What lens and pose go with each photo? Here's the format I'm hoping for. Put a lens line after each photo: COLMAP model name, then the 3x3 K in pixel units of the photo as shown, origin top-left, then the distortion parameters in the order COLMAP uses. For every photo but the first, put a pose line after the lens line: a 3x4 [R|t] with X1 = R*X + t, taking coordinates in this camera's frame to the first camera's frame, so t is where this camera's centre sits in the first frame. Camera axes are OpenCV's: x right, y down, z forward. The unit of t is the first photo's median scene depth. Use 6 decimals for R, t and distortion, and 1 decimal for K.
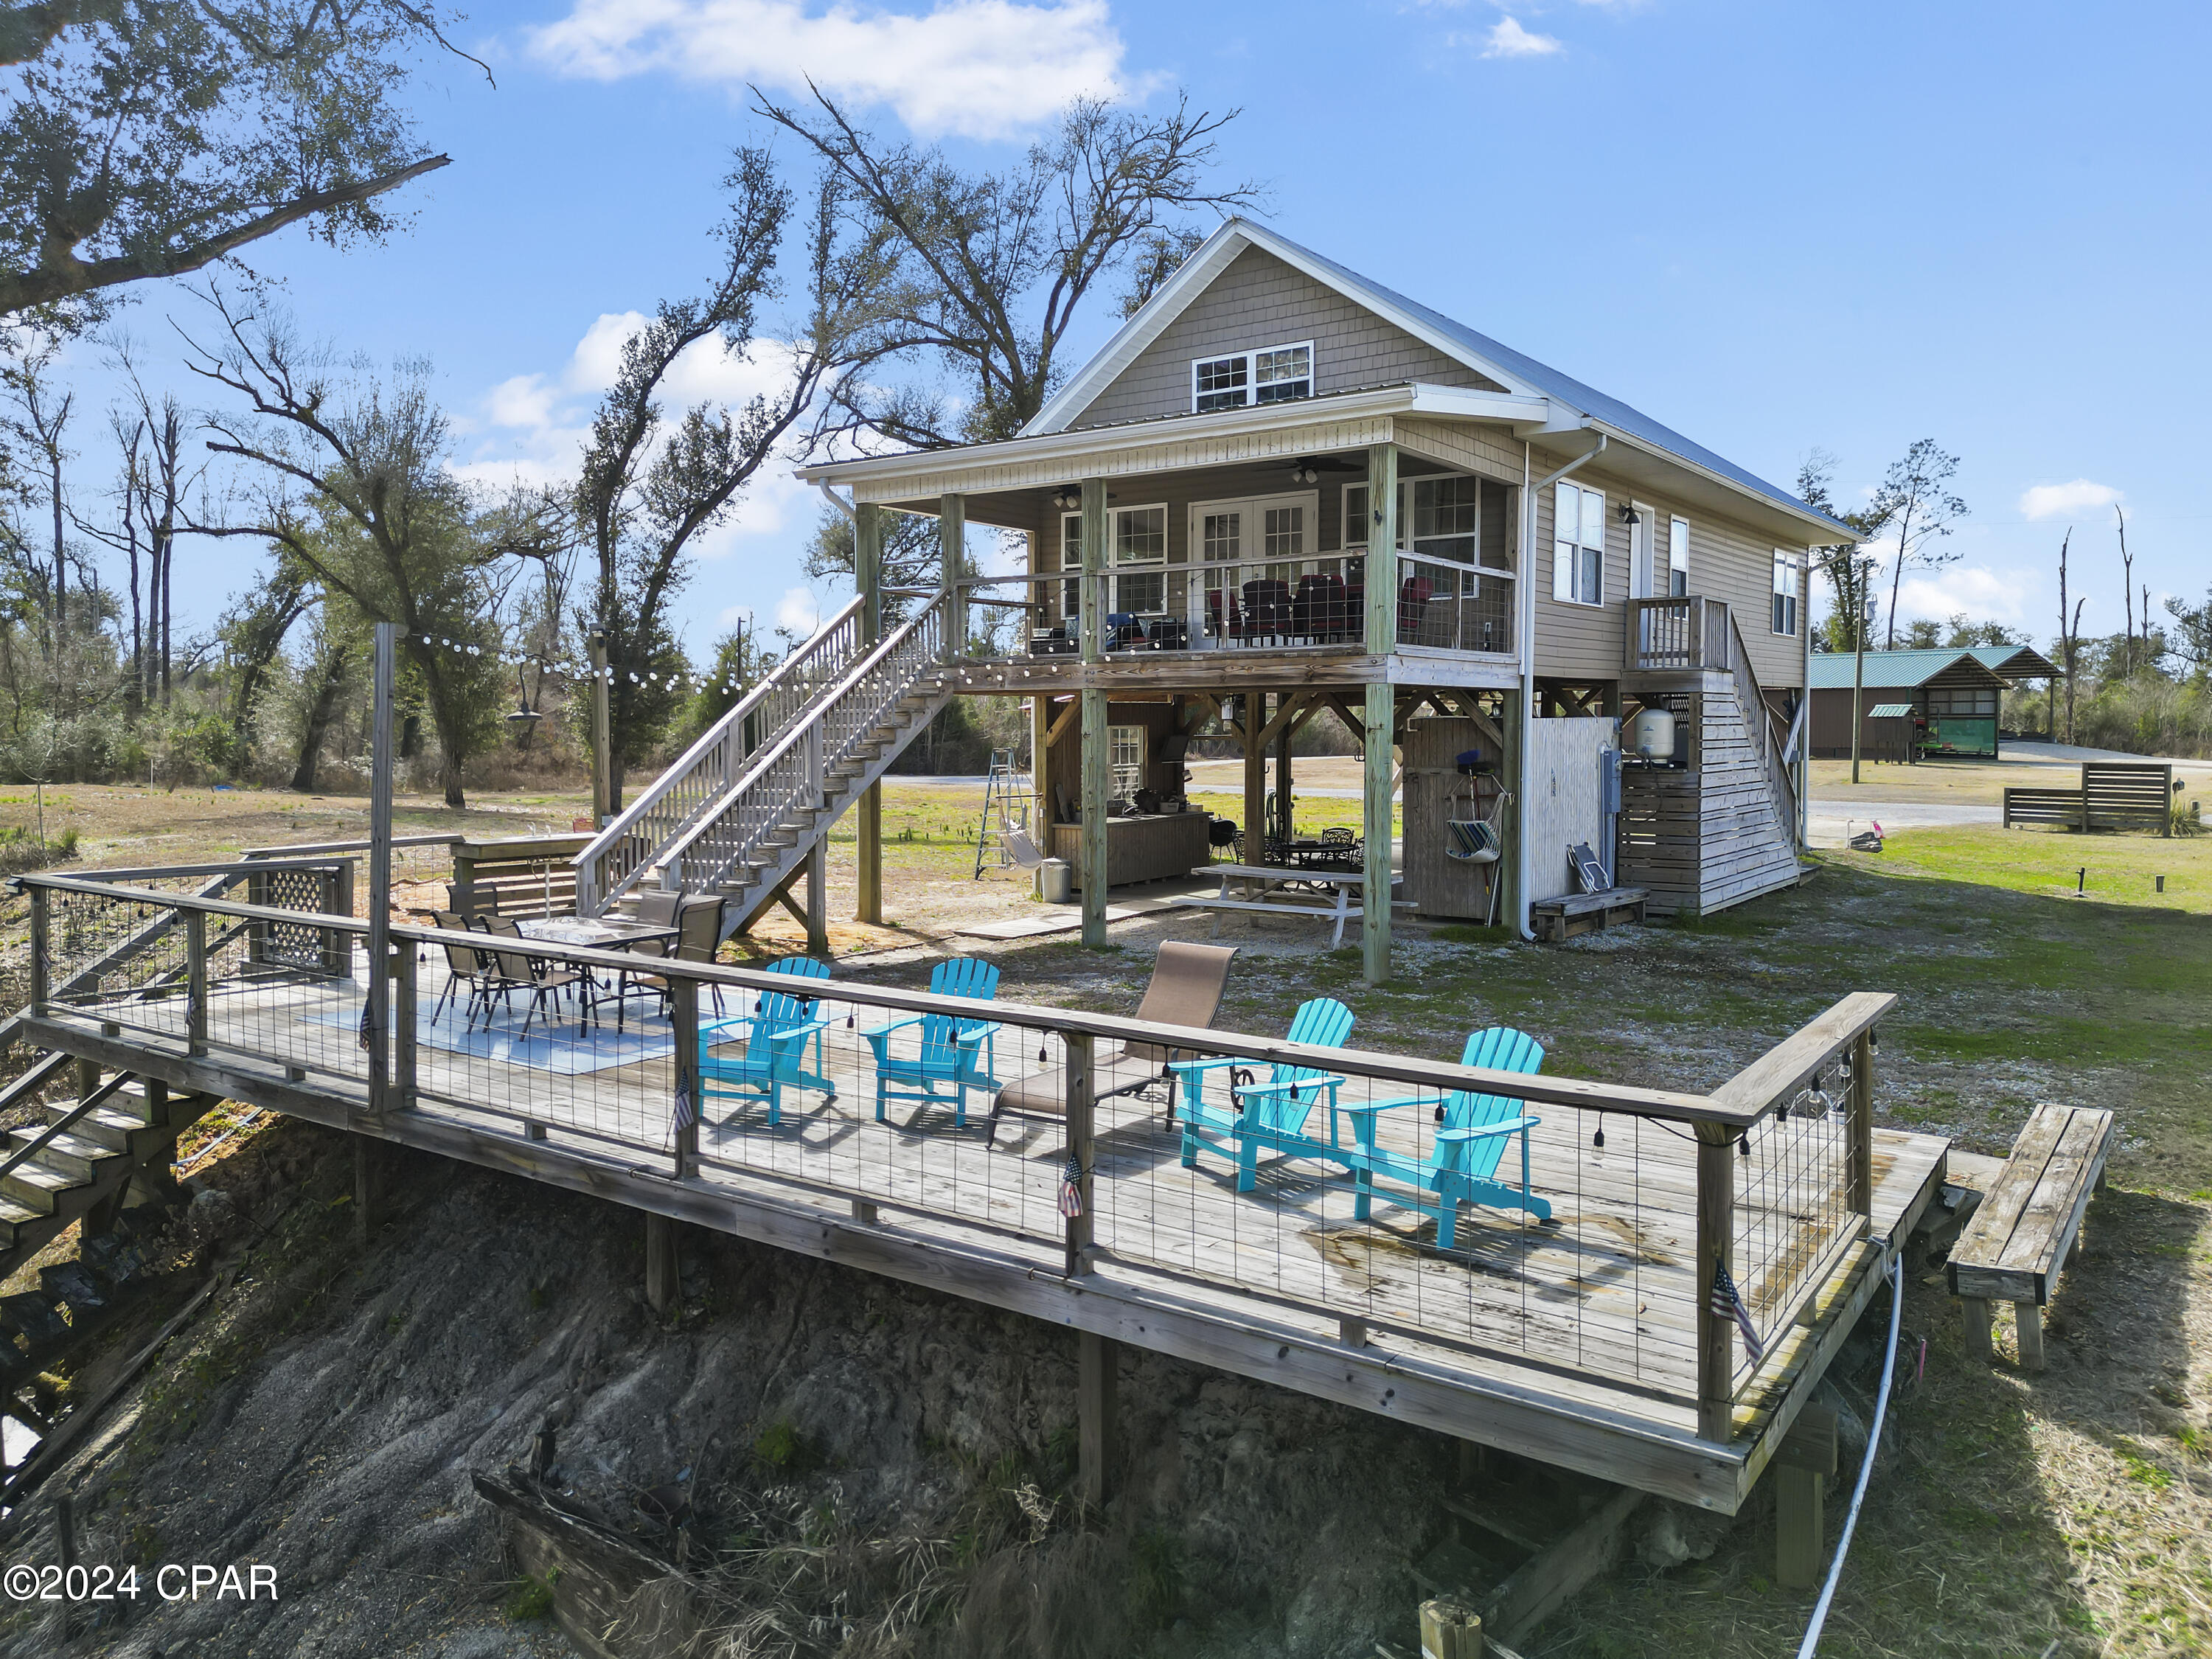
lens RADIAL K [[1577.0, 0, 1104.1], [0, 1577.0, 764.7], [0, 0, 1]] dist [0.047124, -0.060663]
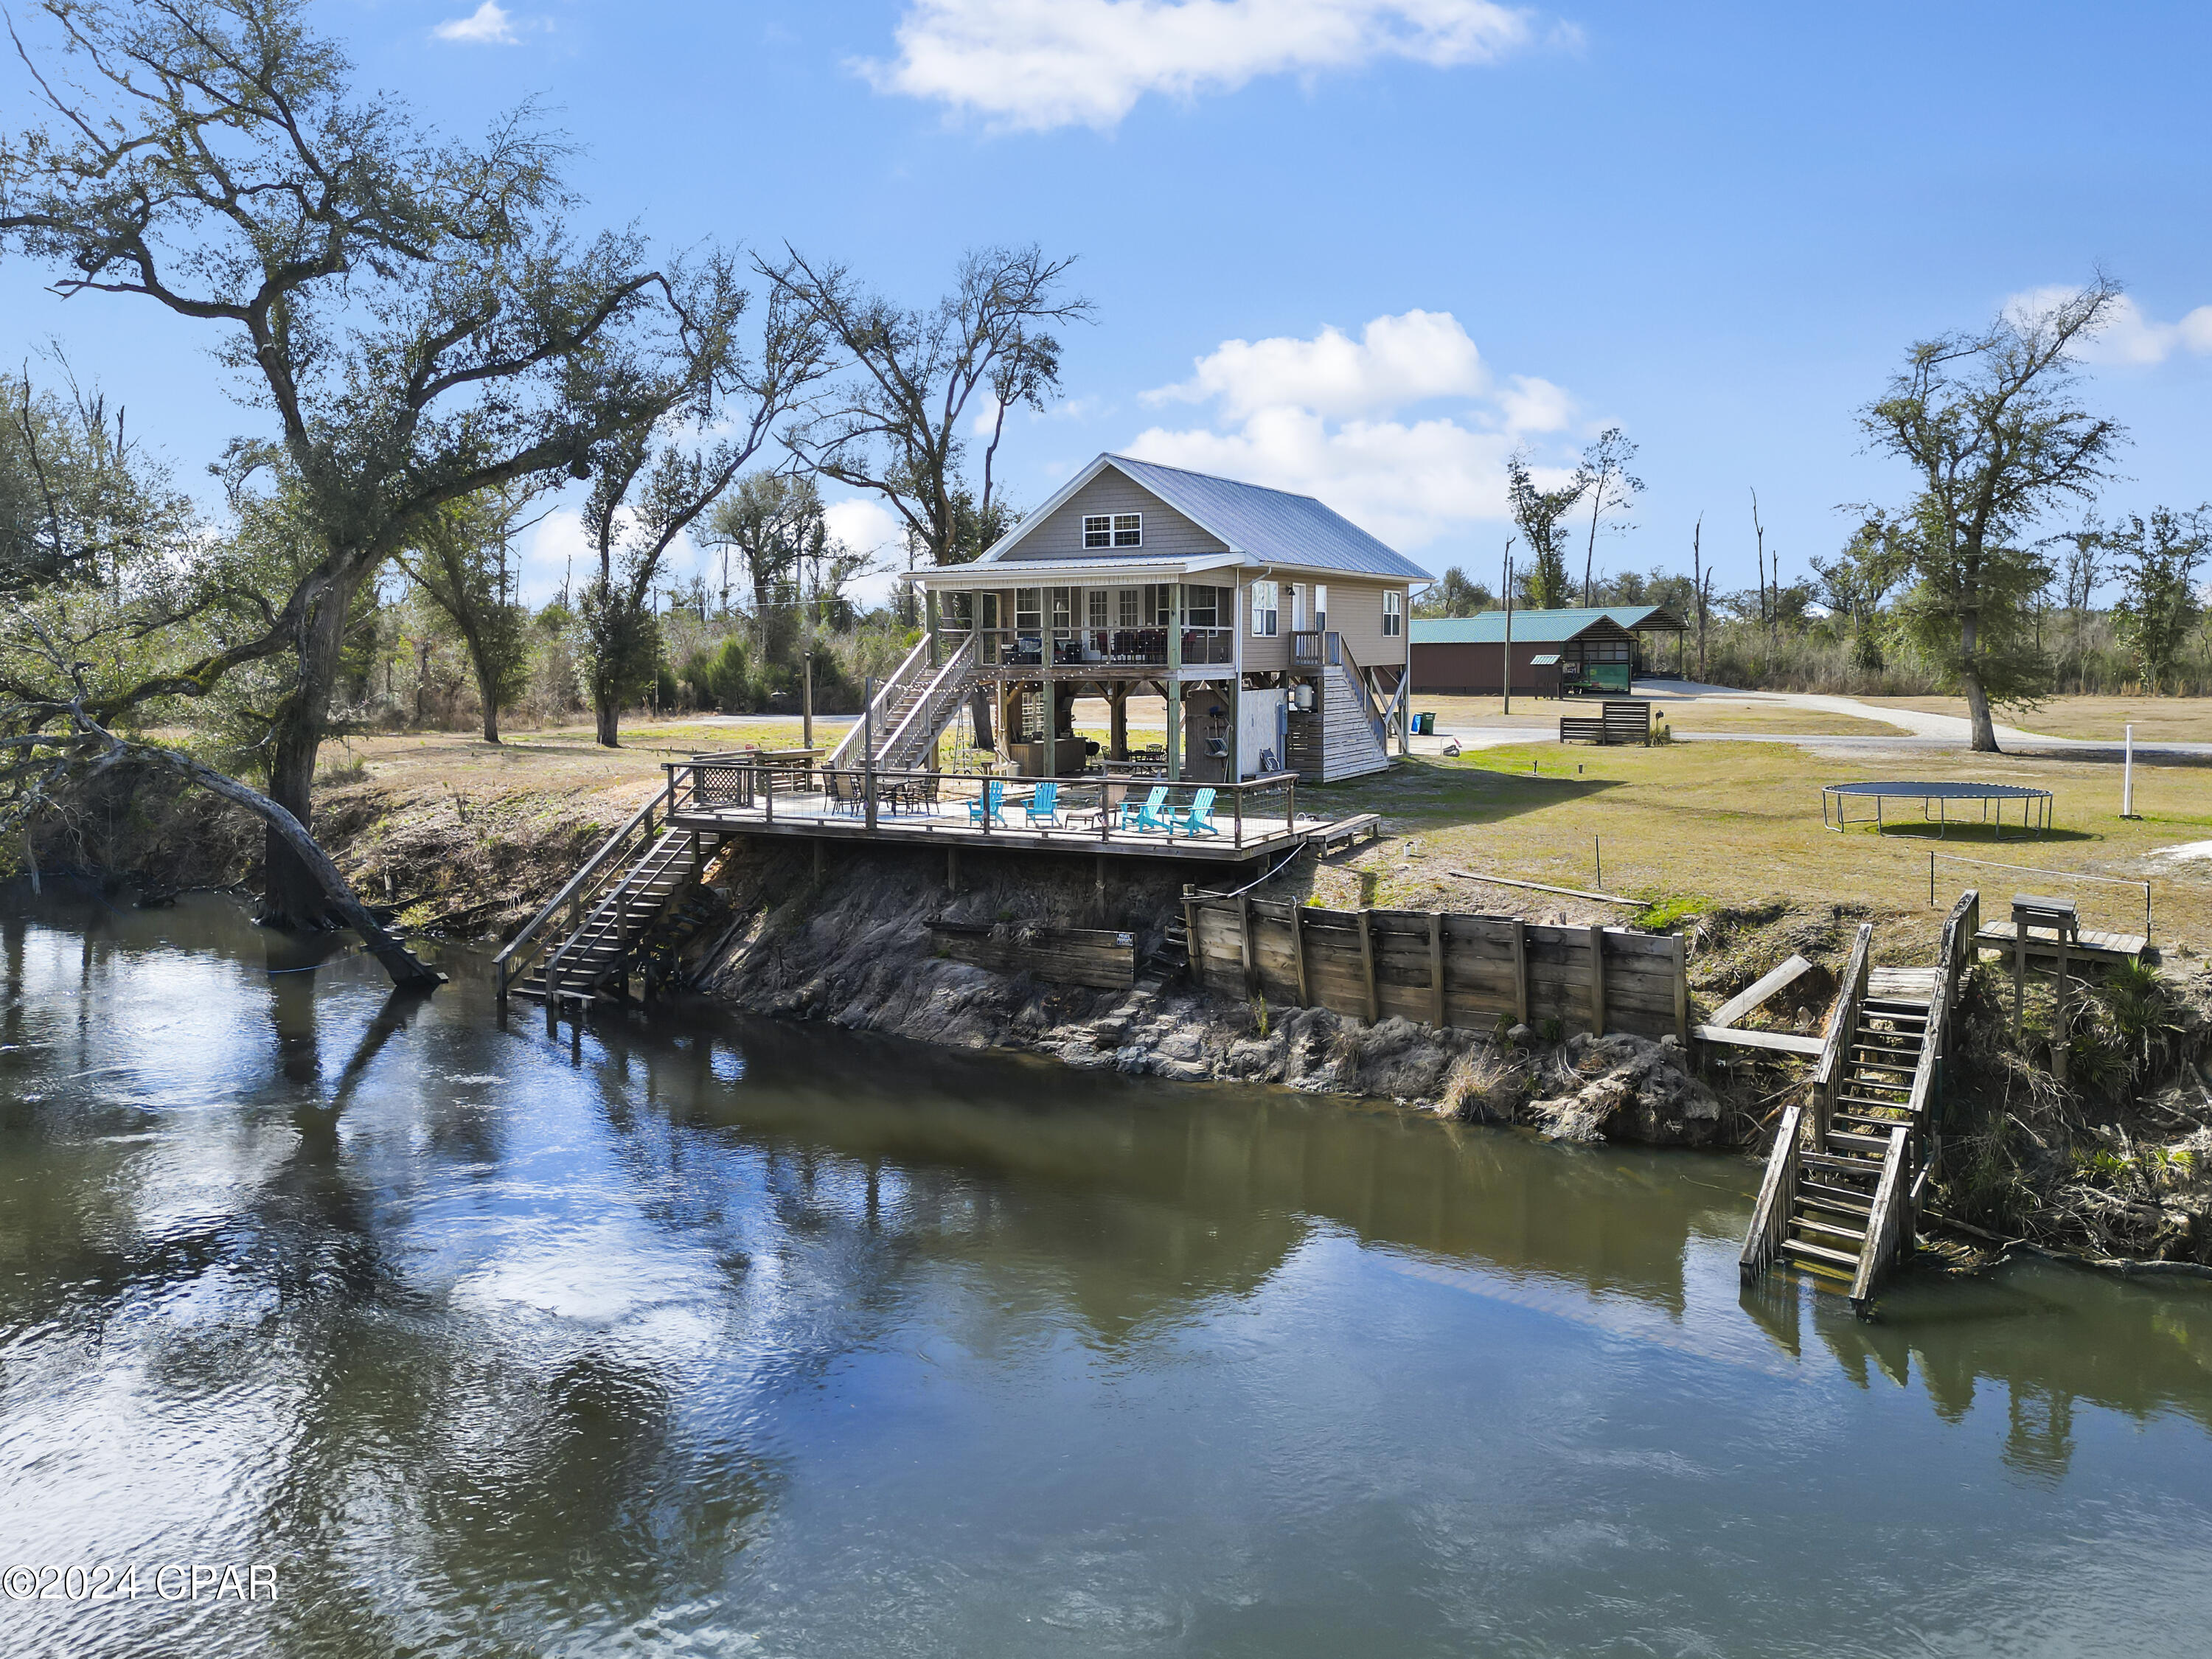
lens RADIAL K [[1537.1, 0, 1108.3], [0, 1537.1, 845.8], [0, 0, 1]] dist [0.063769, -0.051731]
pose [[0.991344, -0.021913, 0.129452, -0.091457], [0.009654, 0.995470, 0.094581, -0.009221], [-0.130938, -0.092513, 0.987065, -0.517683]]
